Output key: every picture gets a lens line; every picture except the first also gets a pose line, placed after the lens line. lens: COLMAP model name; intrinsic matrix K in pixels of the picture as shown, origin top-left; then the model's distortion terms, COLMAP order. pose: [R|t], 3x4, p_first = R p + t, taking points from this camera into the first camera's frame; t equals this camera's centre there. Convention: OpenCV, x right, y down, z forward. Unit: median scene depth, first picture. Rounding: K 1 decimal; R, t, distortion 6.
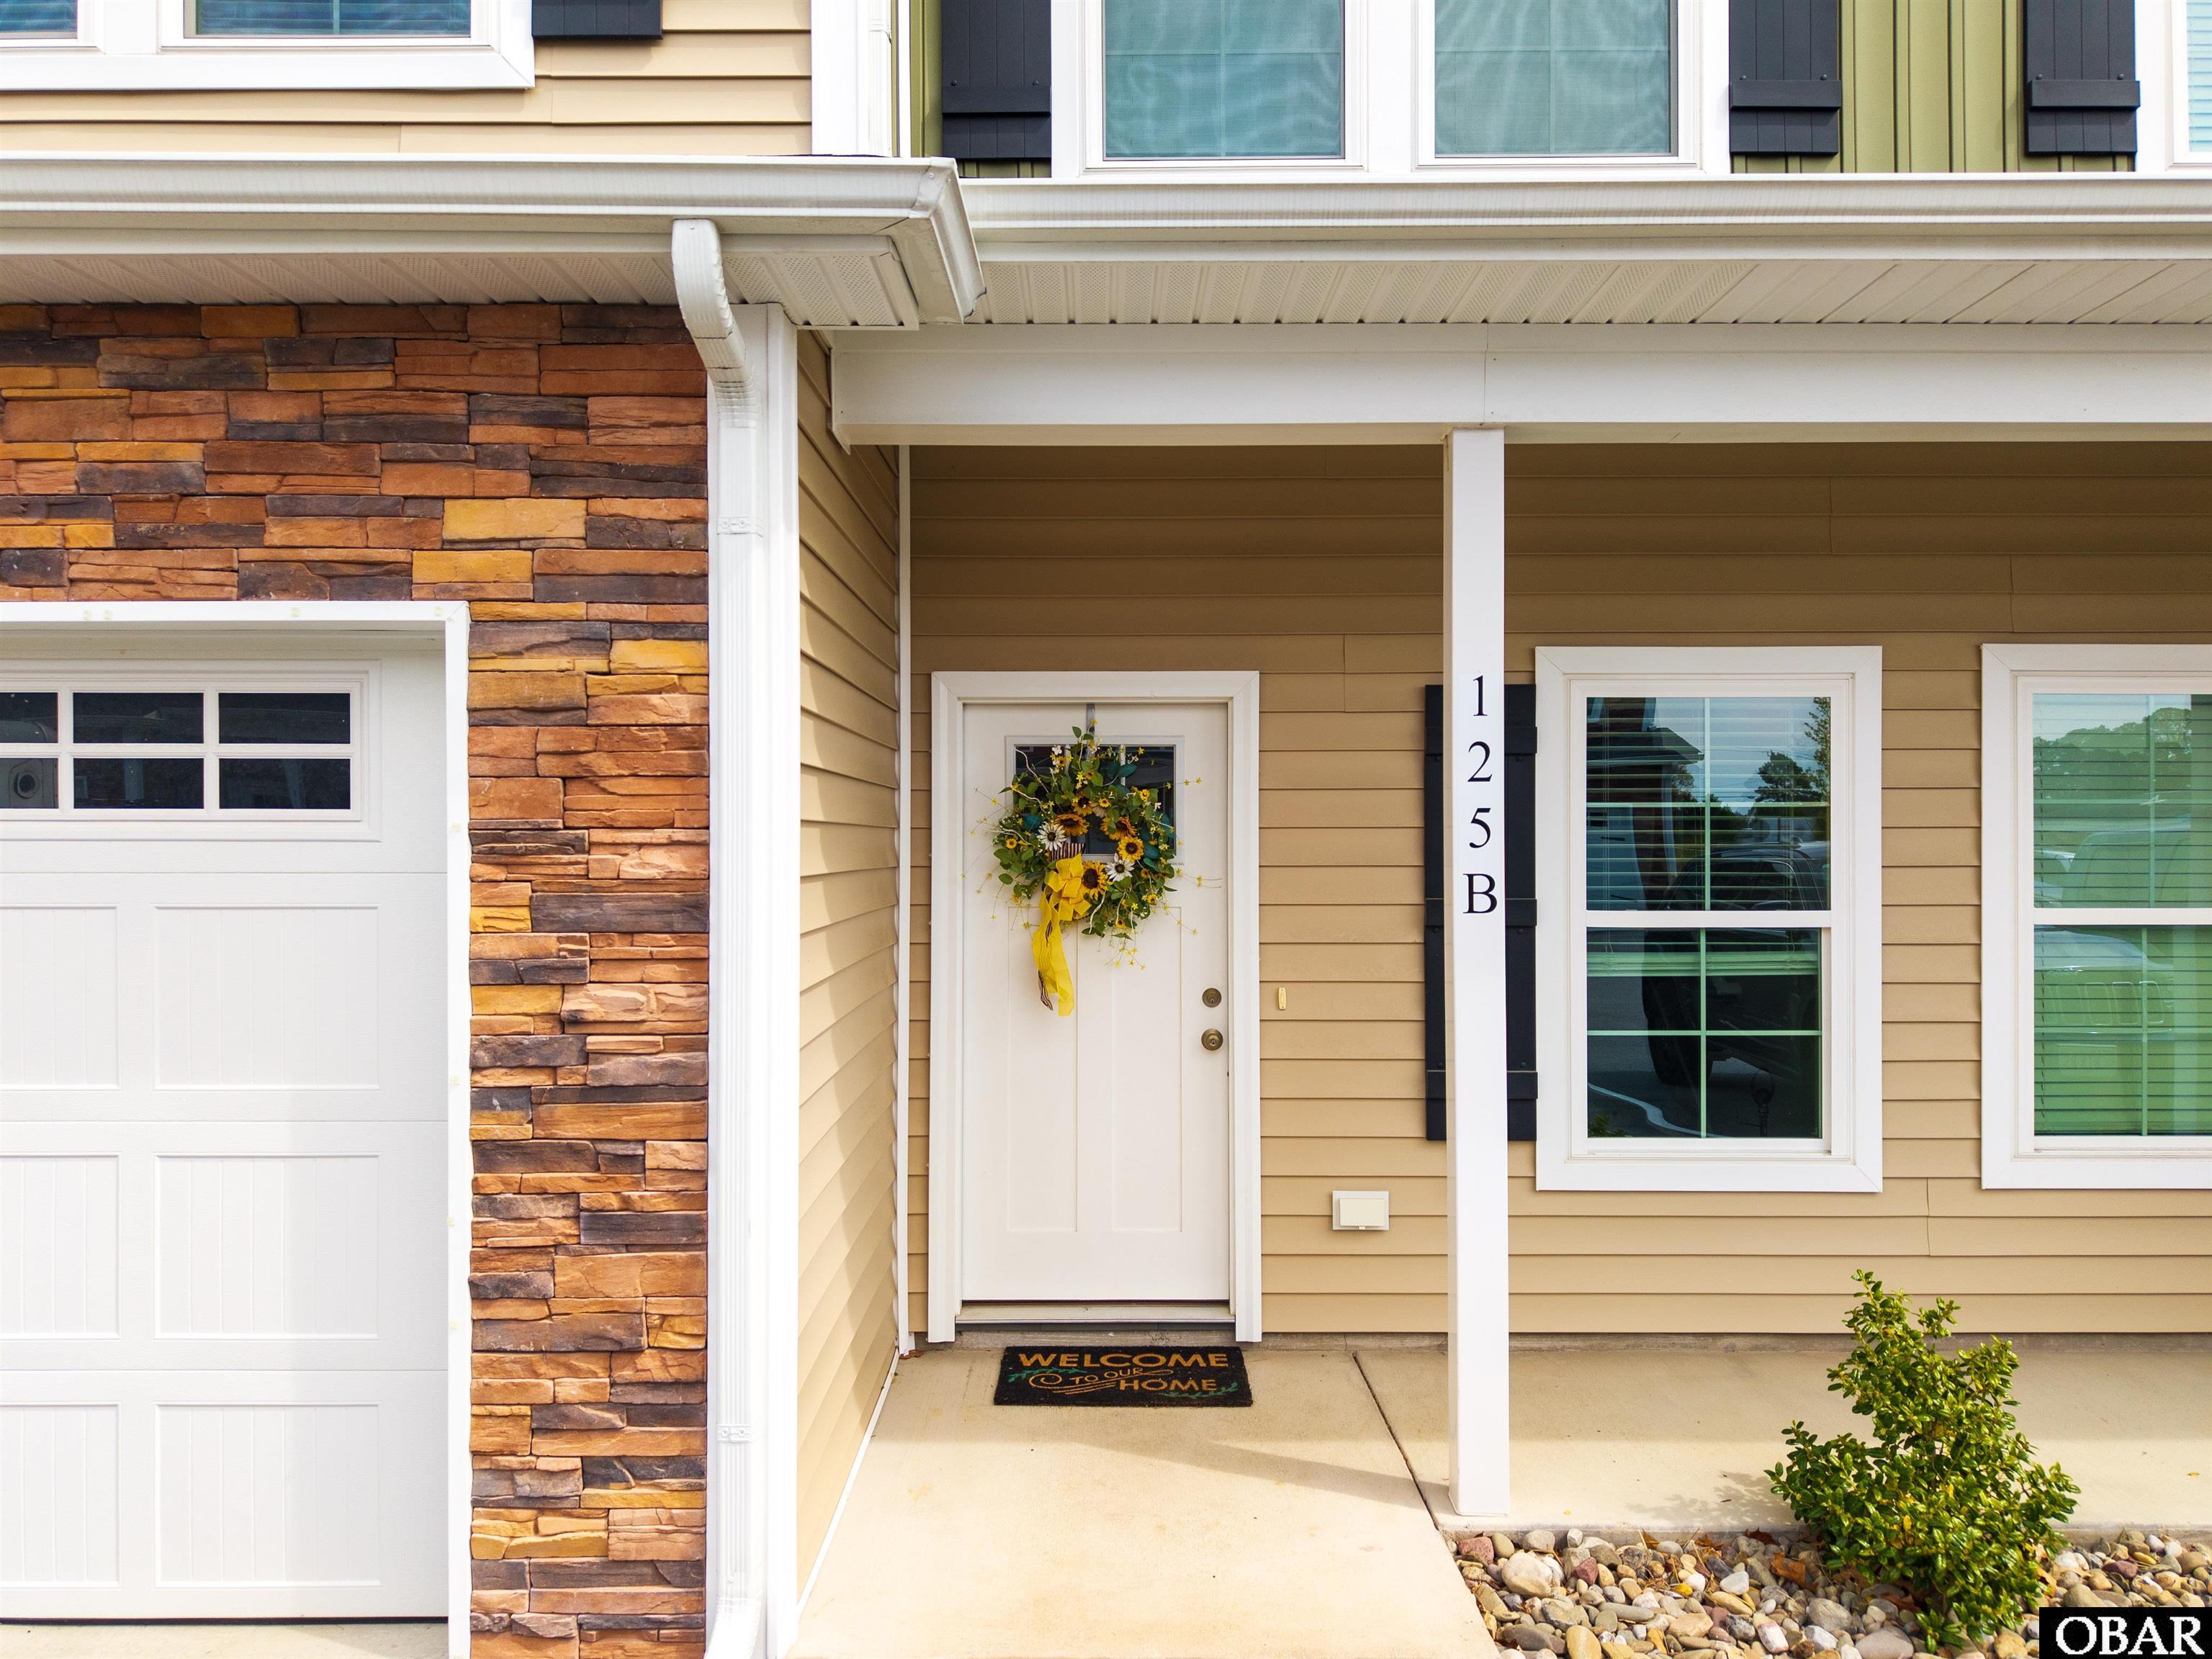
lens RADIAL K [[1494.7, 0, 1116.7], [0, 1494.7, 835.1], [0, 0, 1]] dist [0.008837, -0.000896]
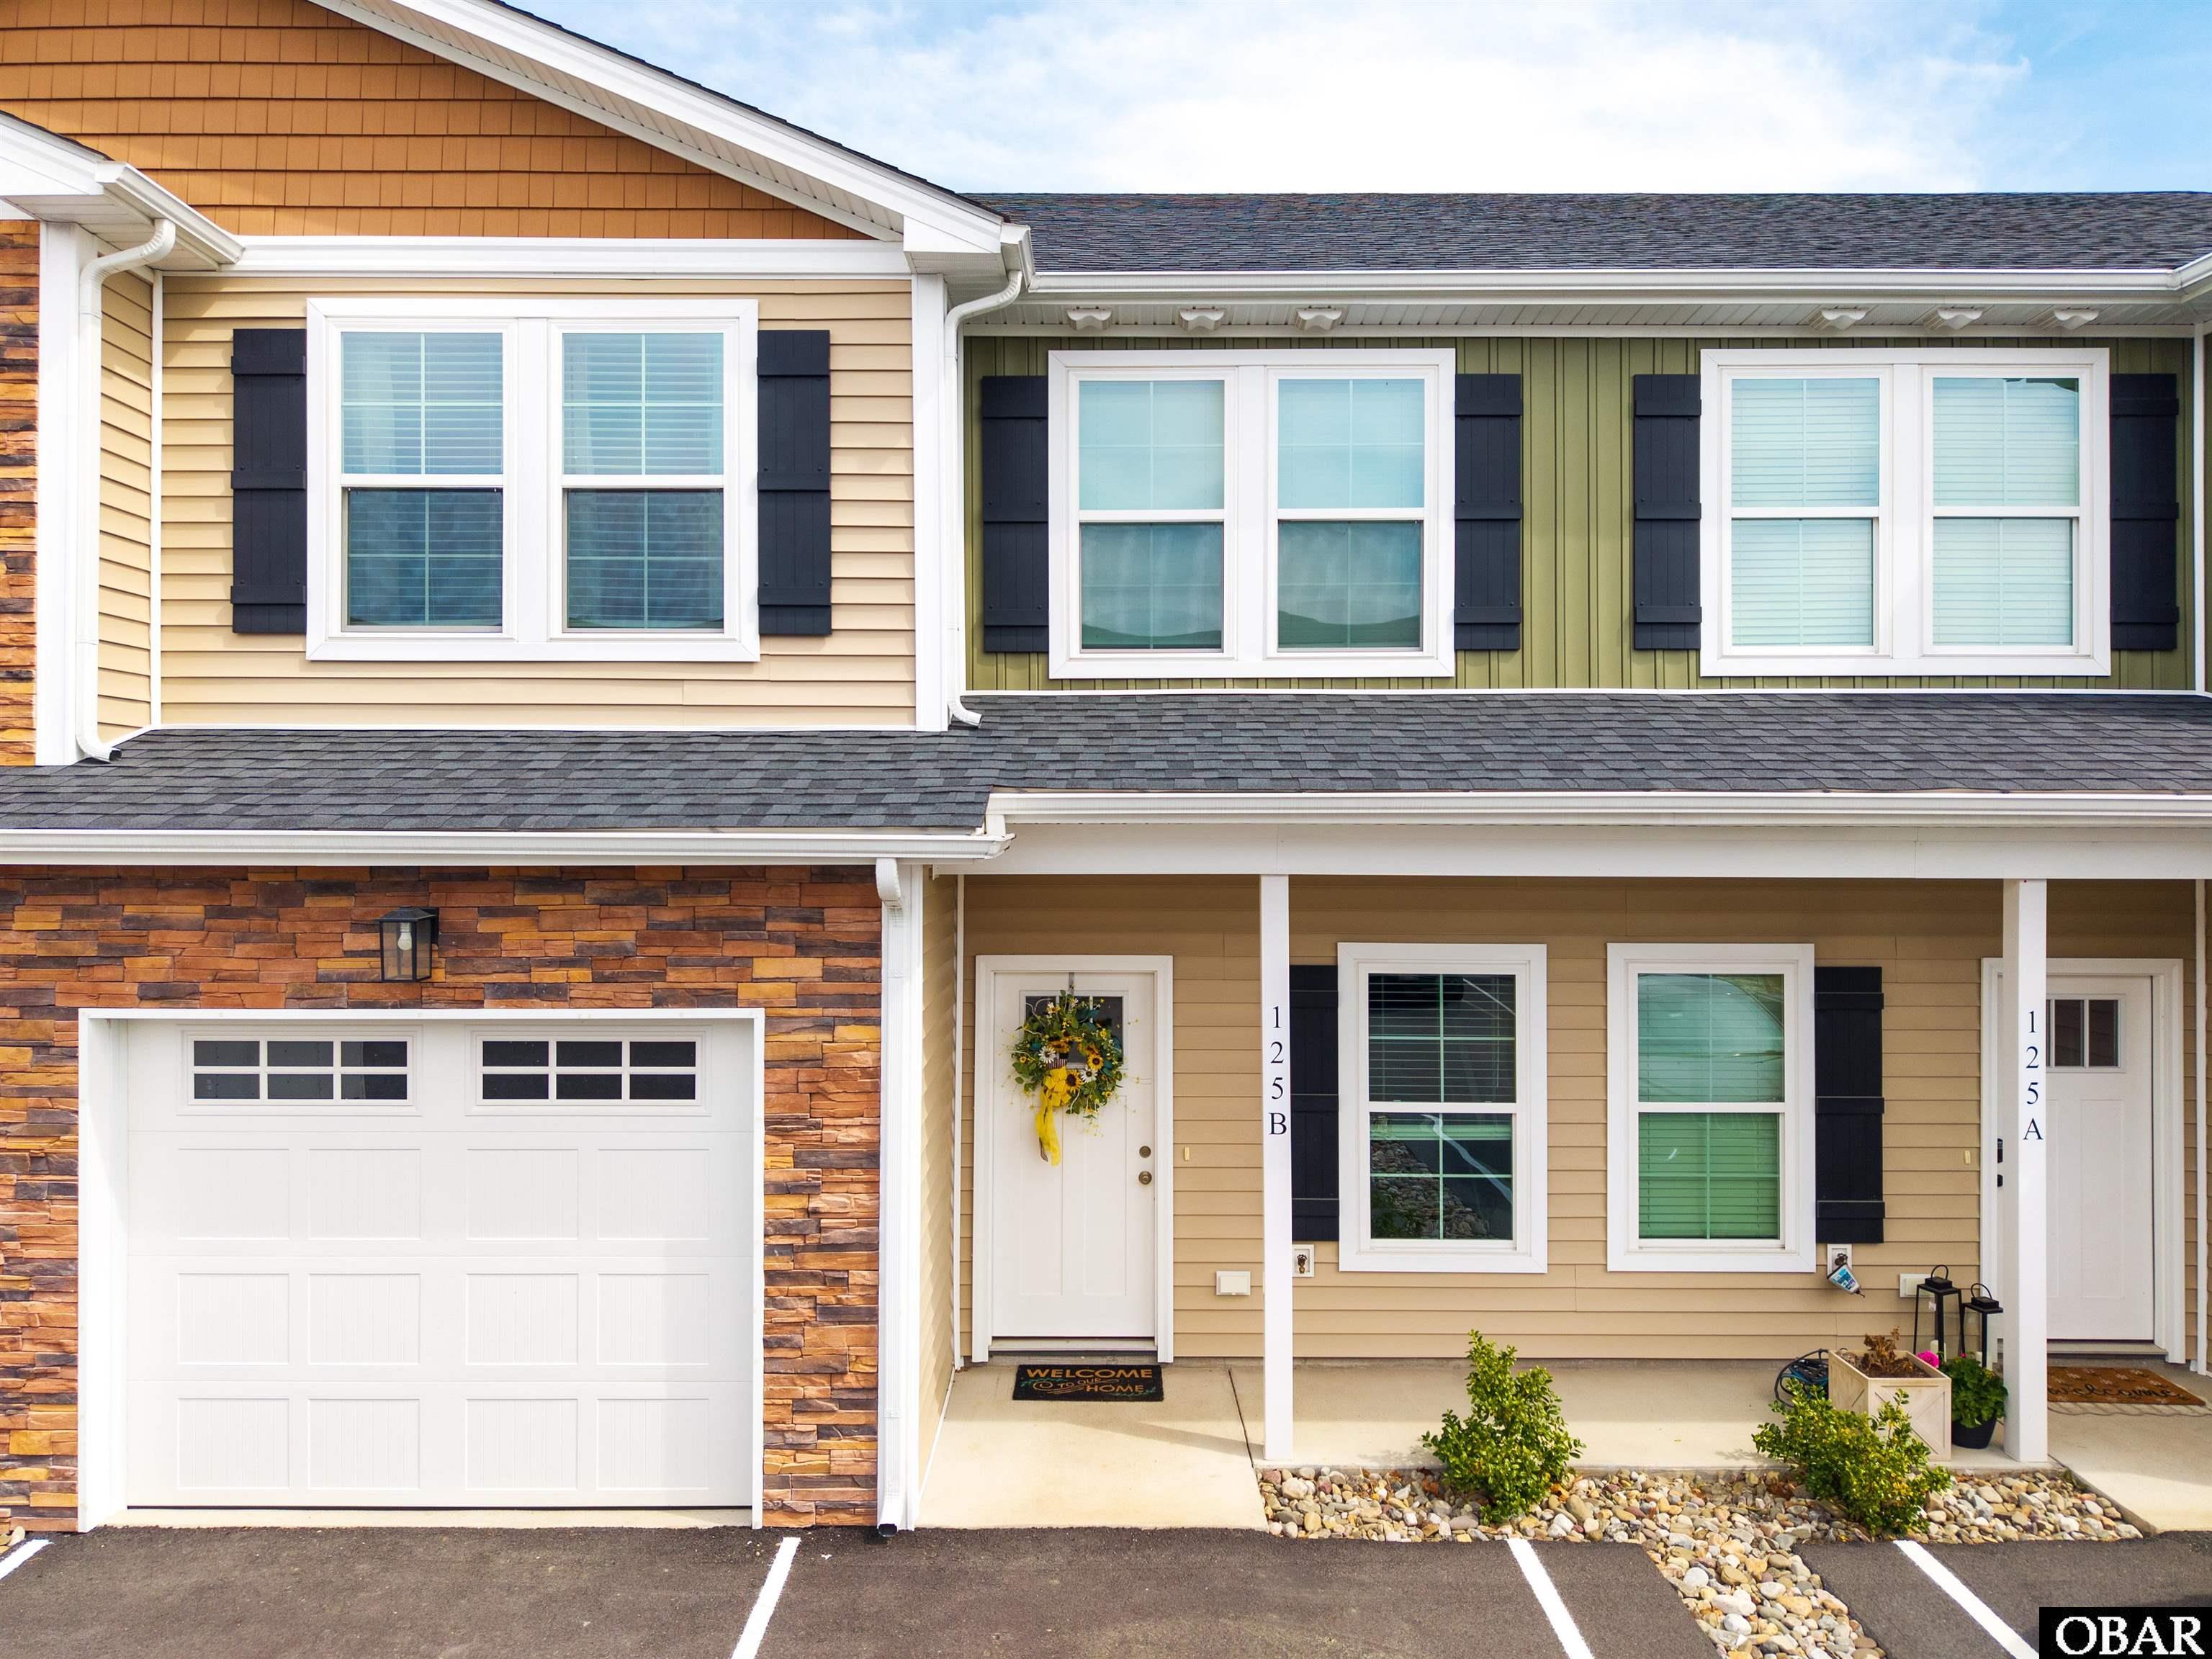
lens RADIAL K [[1487.8, 0, 1116.0], [0, 1487.8, 823.0], [0, 0, 1]] dist [0.005721, -0.007463]
pose [[0.999992, 0.003529, 0.001906, 0.039402], [-0.003517, 0.999975, -0.006058, -0.346286], [-0.001928, 0.006052, 0.999980, -0.909094]]
